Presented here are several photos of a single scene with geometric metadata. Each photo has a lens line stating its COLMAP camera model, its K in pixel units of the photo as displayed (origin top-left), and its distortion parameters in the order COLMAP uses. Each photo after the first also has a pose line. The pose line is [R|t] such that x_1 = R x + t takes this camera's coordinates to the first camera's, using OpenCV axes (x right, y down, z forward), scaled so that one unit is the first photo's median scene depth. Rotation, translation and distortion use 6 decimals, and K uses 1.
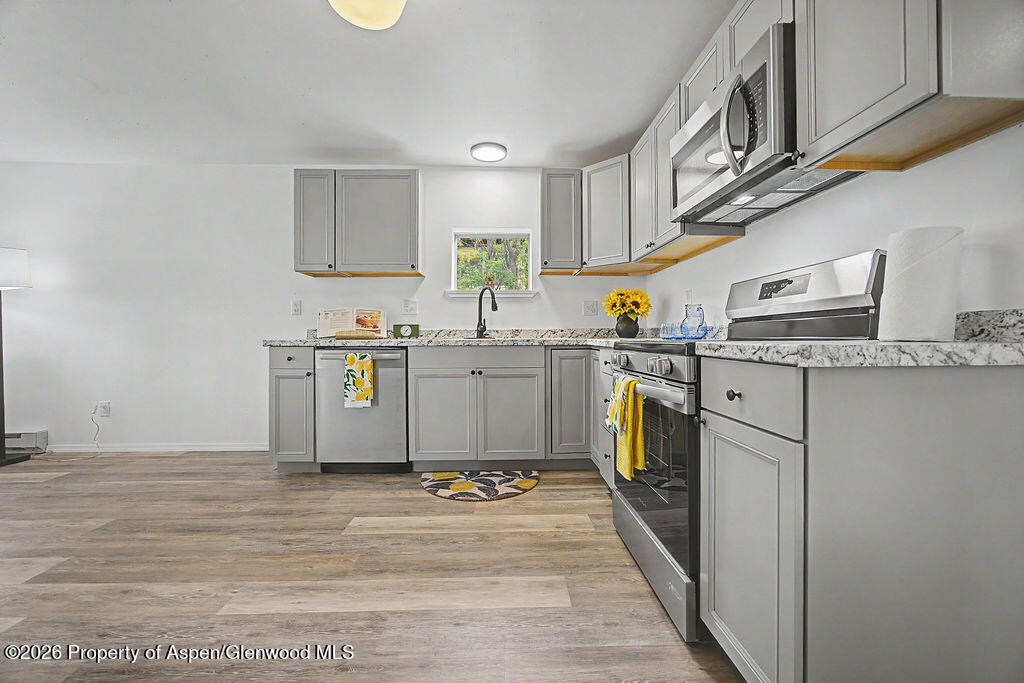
lens RADIAL K [[400.2, 0, 507.3], [0, 400.2, 351.8], [0, 0, 1]] dist [-0.002003, -0.000064]
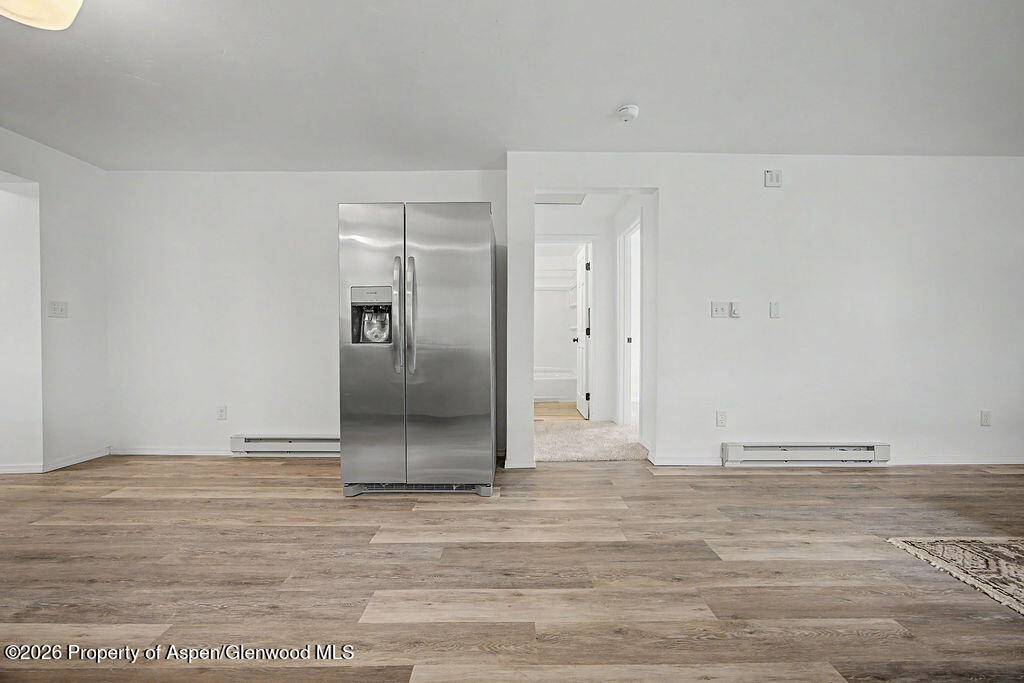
lens RADIAL K [[400.5, 0, 515.2], [0, 400.5, 341.4], [0, 0, 1]] dist [0.002850, 0.000312]
pose [[-0.999939, 0.003664, 0.010433, -0.859966], [0.004025, 0.999386, 0.034794, -0.047069], [-0.010299, 0.034834, -0.999340, 1.059446]]
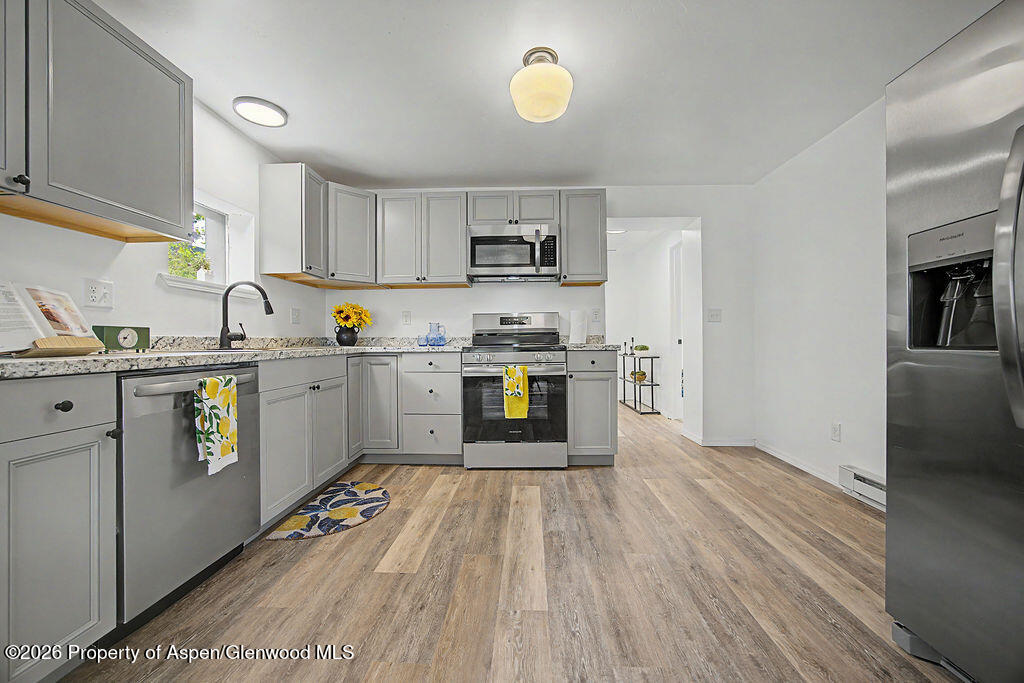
lens RADIAL K [[400.5, 0, 515.2], [0, 400.5, 341.4], [0, 0, 1]] dist [0.002850, 0.000312]
pose [[0.049626, 0.001655, 0.998766, -0.966681], [0.034917, 0.999384, -0.003391, -0.032563], [-0.998157, 0.035042, 0.049538, 0.539586]]
